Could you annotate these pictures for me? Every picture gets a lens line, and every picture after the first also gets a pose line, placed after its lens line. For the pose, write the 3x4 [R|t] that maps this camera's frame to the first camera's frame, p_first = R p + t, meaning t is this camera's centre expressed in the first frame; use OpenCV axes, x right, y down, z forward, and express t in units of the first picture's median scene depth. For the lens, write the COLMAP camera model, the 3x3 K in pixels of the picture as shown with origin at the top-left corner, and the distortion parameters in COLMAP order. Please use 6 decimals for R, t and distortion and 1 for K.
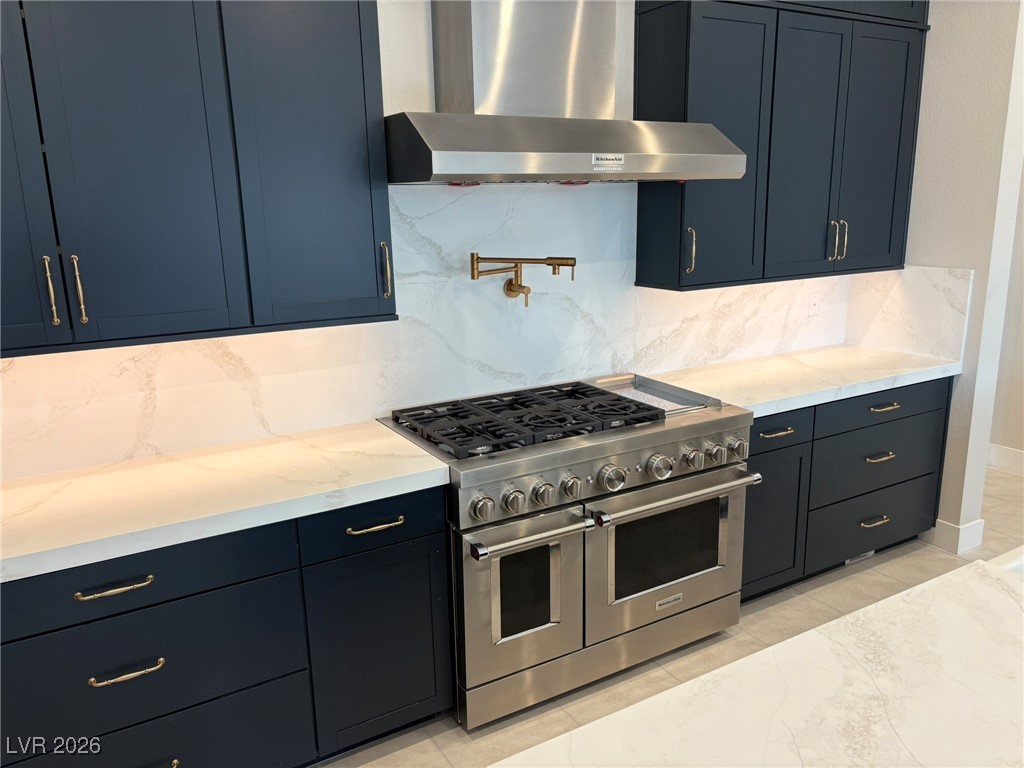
lens RADIAL K [[771.1, 0, 518.3], [0, 771.1, 393.1], [0, 0, 1]] dist [0.057318, -0.062246]
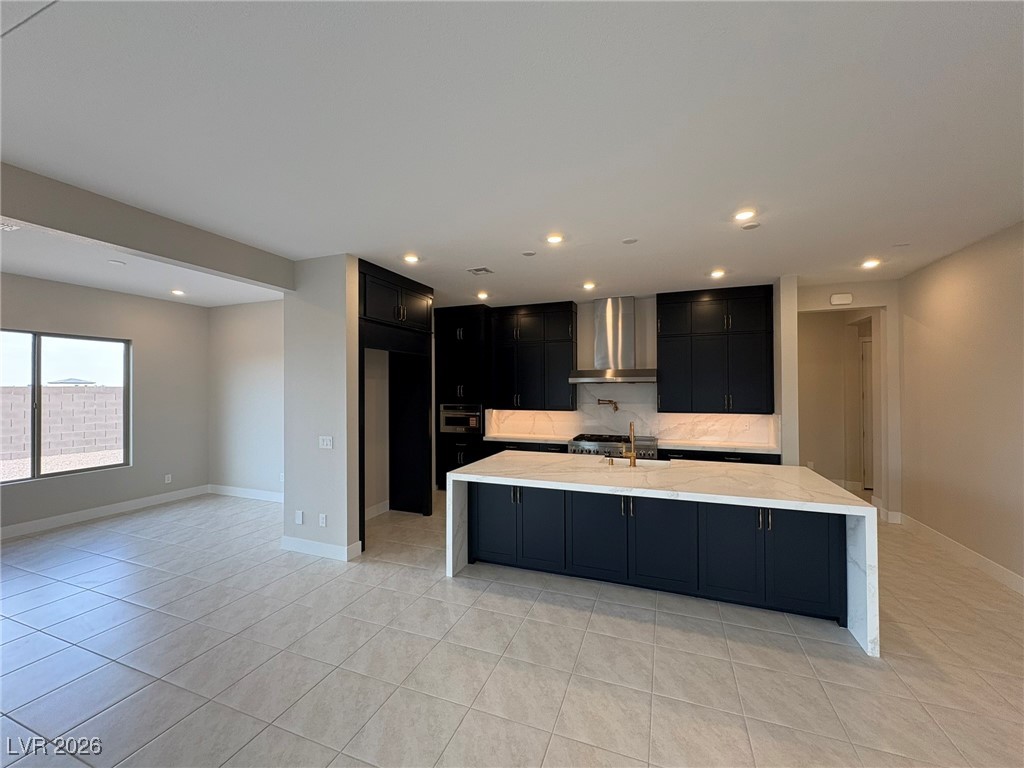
lens RADIAL K [[406.5, 0, 513.0], [0, 406.5, 384.6], [0, 0, 1]] dist [-0.000747, 0.000681]
pose [[0.620623, 0.011838, -0.784020, 1.333323], [-0.198481, 0.969694, -0.142475, 0.149656], [0.758573, 0.244037, 0.604163, -0.702346]]
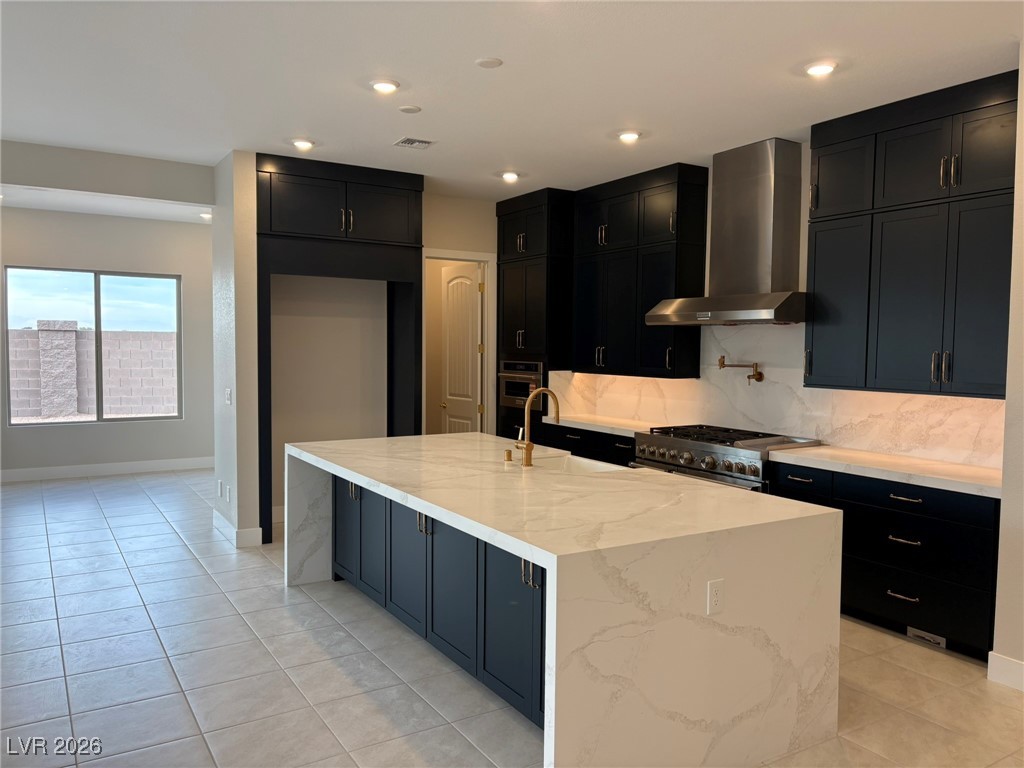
lens RADIAL K [[771.1, 0, 514.6], [0, 771.1, 385.1], [0, 0, 1]] dist [0.057318, -0.062246]
pose [[0.022849, 0.073859, -0.997007, 1.953144], [-0.252862, 0.965268, 0.065713, -0.092866], [0.967232, 0.250604, 0.040732, 0.352851]]
